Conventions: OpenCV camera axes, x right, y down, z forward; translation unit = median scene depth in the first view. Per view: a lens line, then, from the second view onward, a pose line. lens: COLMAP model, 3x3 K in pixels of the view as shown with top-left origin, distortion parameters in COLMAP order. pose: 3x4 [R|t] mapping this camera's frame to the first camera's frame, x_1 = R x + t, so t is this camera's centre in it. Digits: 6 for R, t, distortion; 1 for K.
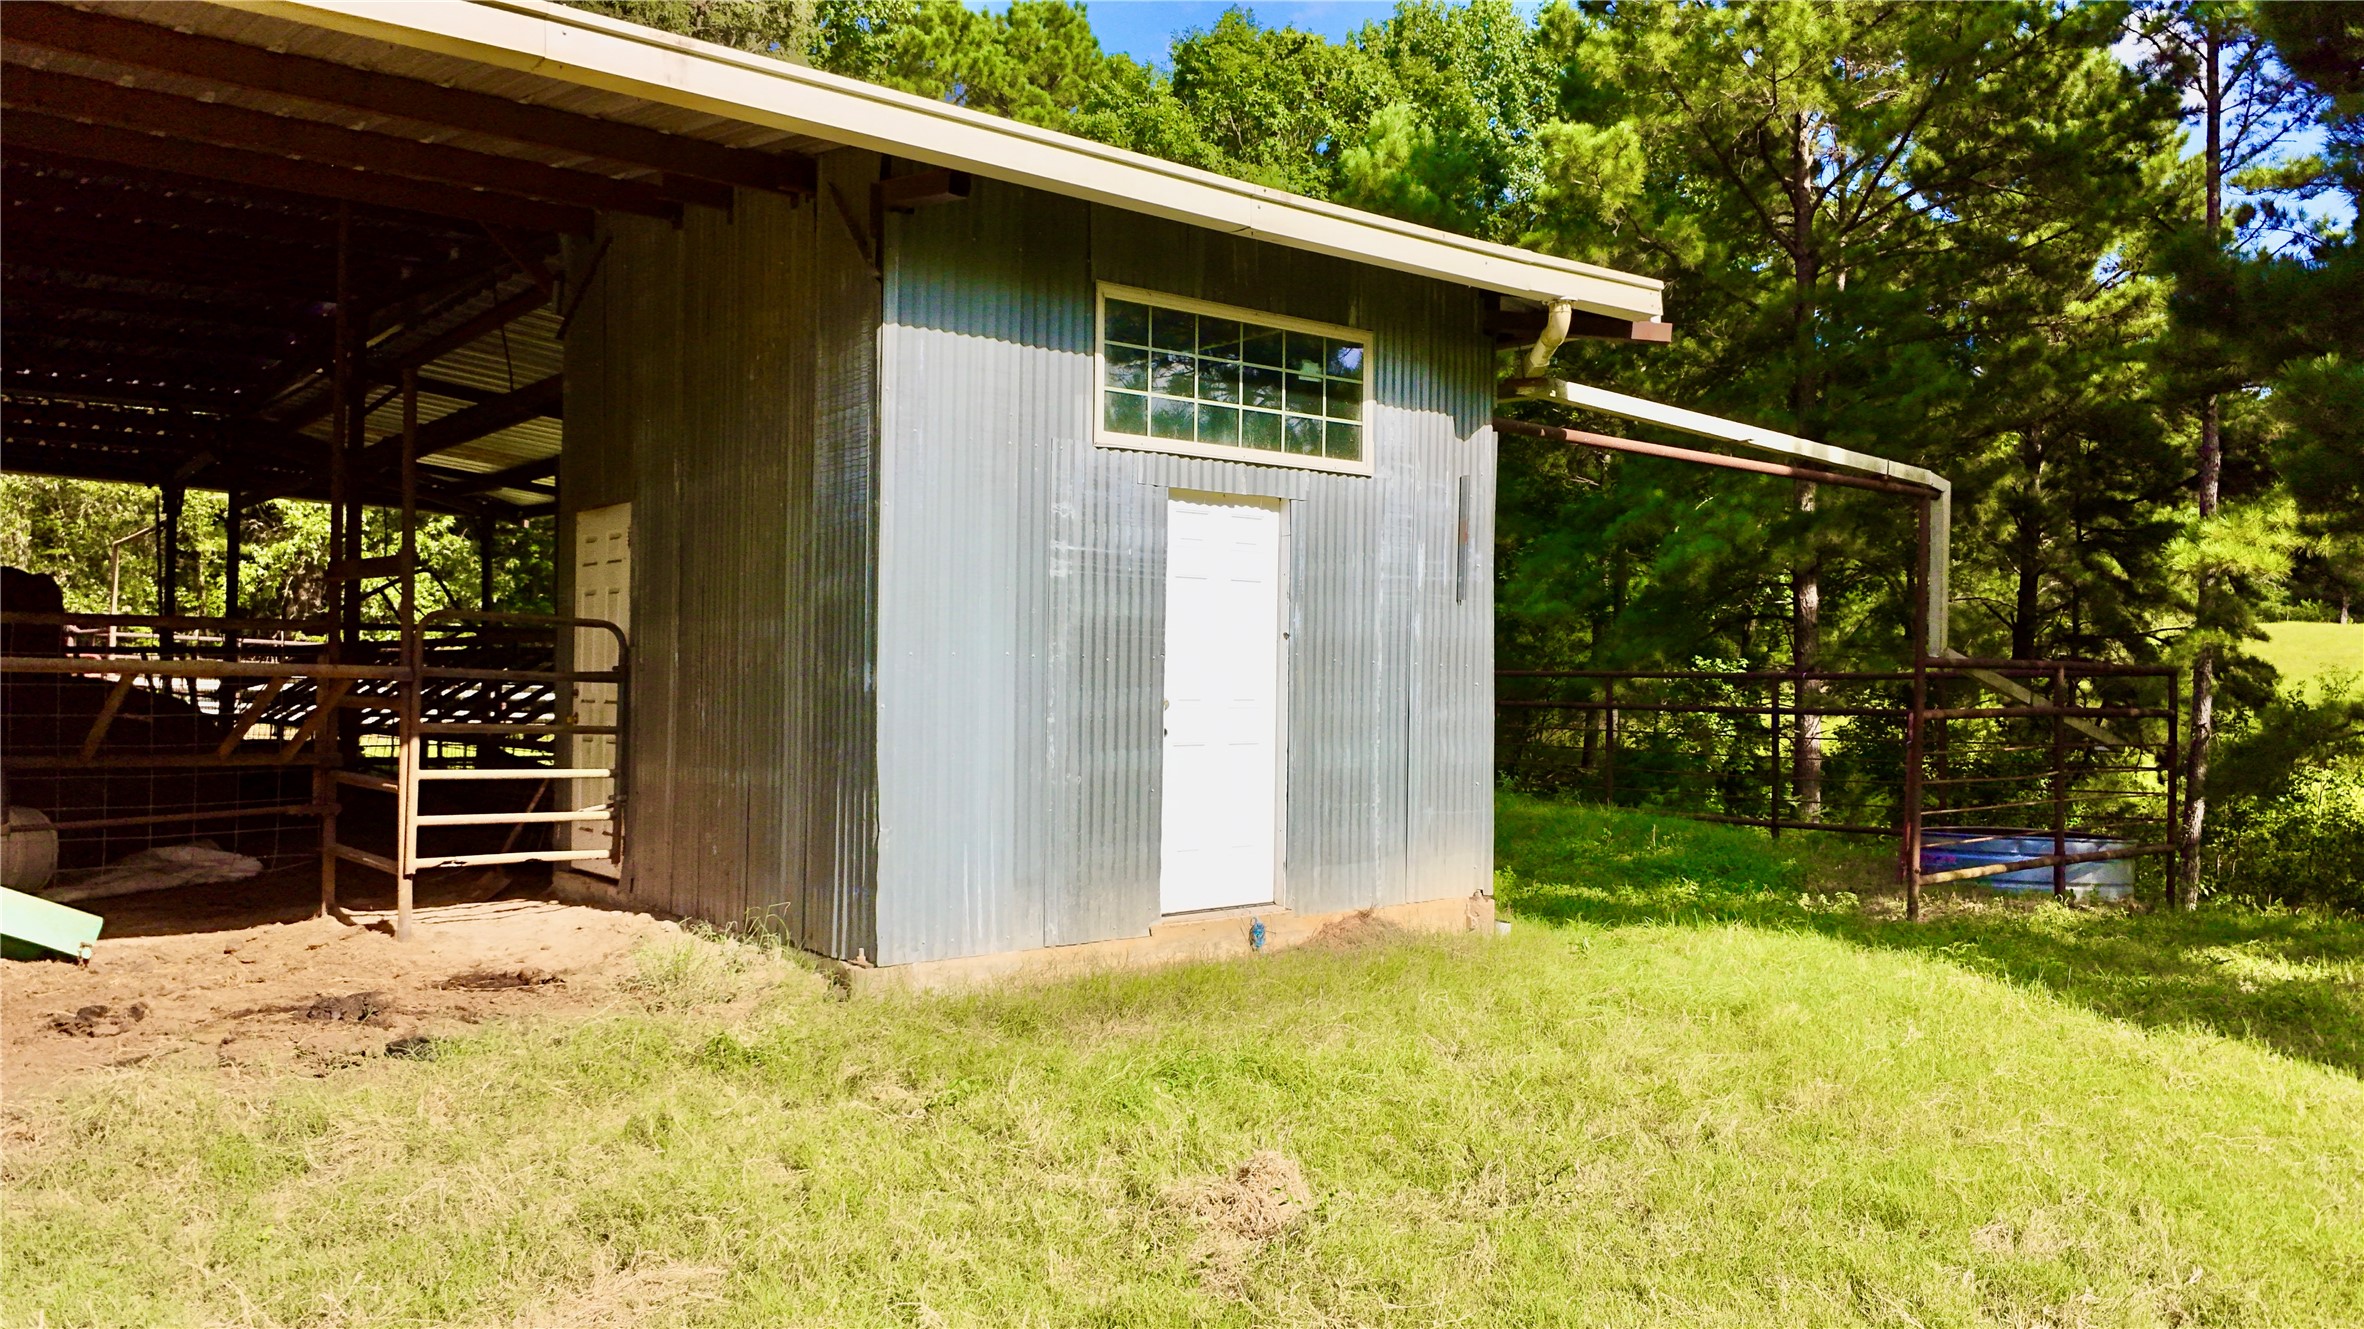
lens RADIAL K [[1721.1, 0, 1188.8], [0, 1721.1, 653.0], [0, 0, 1]] dist [-0.052085, 0.012342]
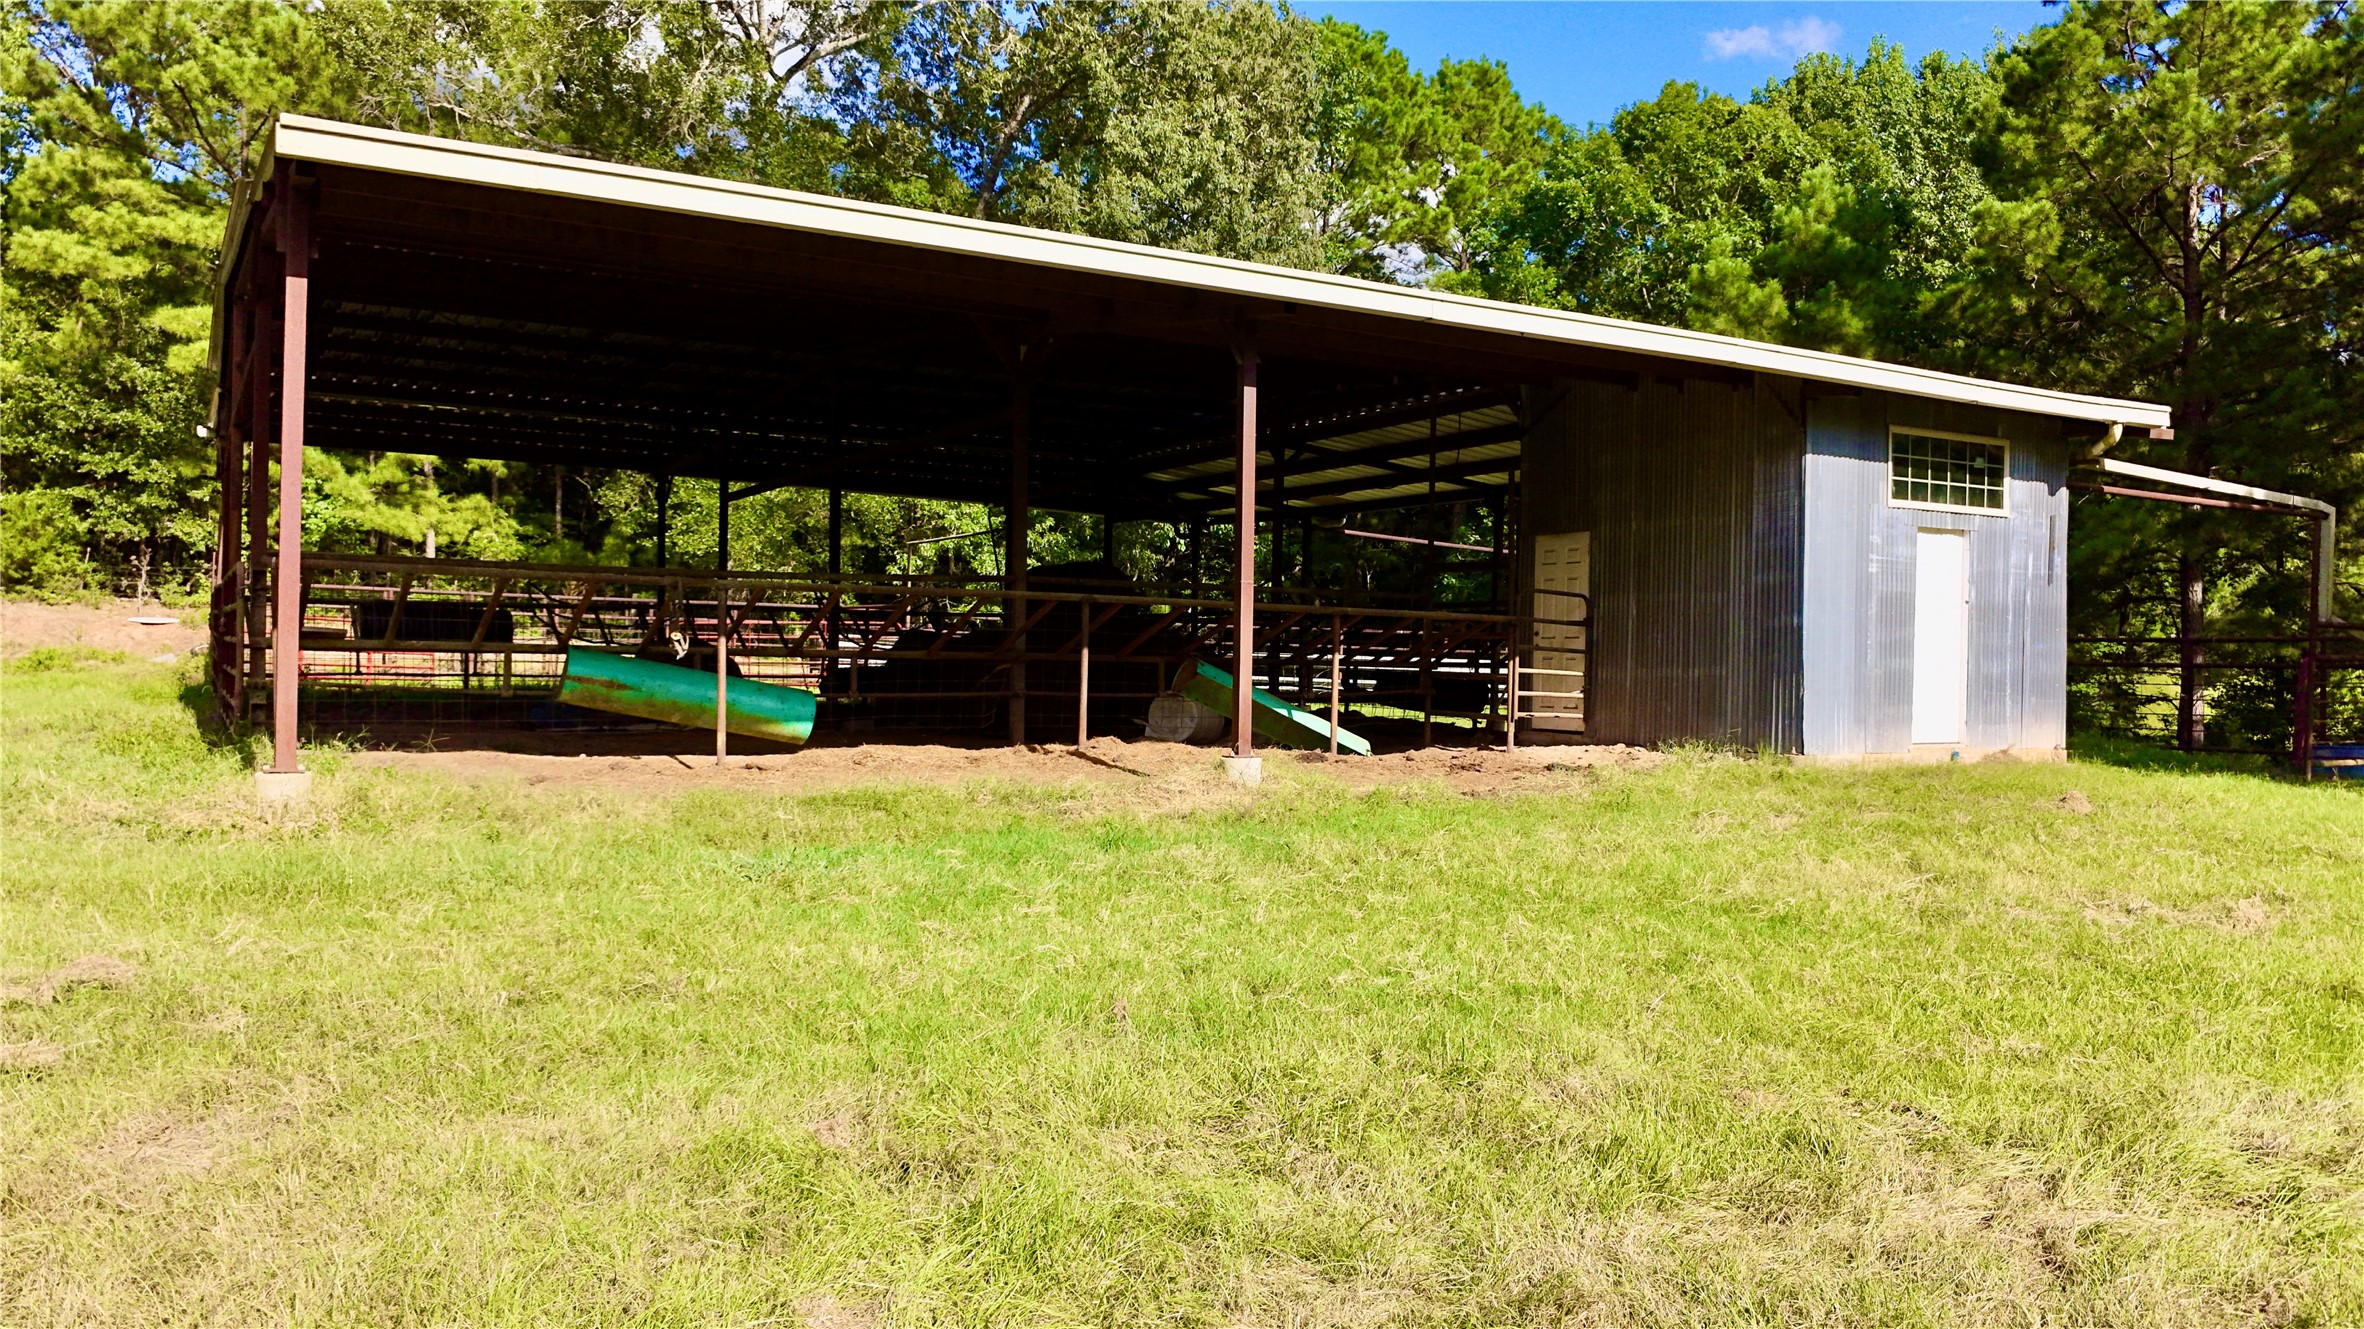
lens RADIAL K [[1721.1, 0, 1188.8], [0, 1721.1, 653.0], [0, 0, 1]] dist [-0.052085, 0.012342]
pose [[0.986356, 0.004707, -0.164560, -0.417360], [-0.003194, 0.999950, 0.009461, 0.027041], [0.164596, -0.008807, 0.986322, -0.868027]]
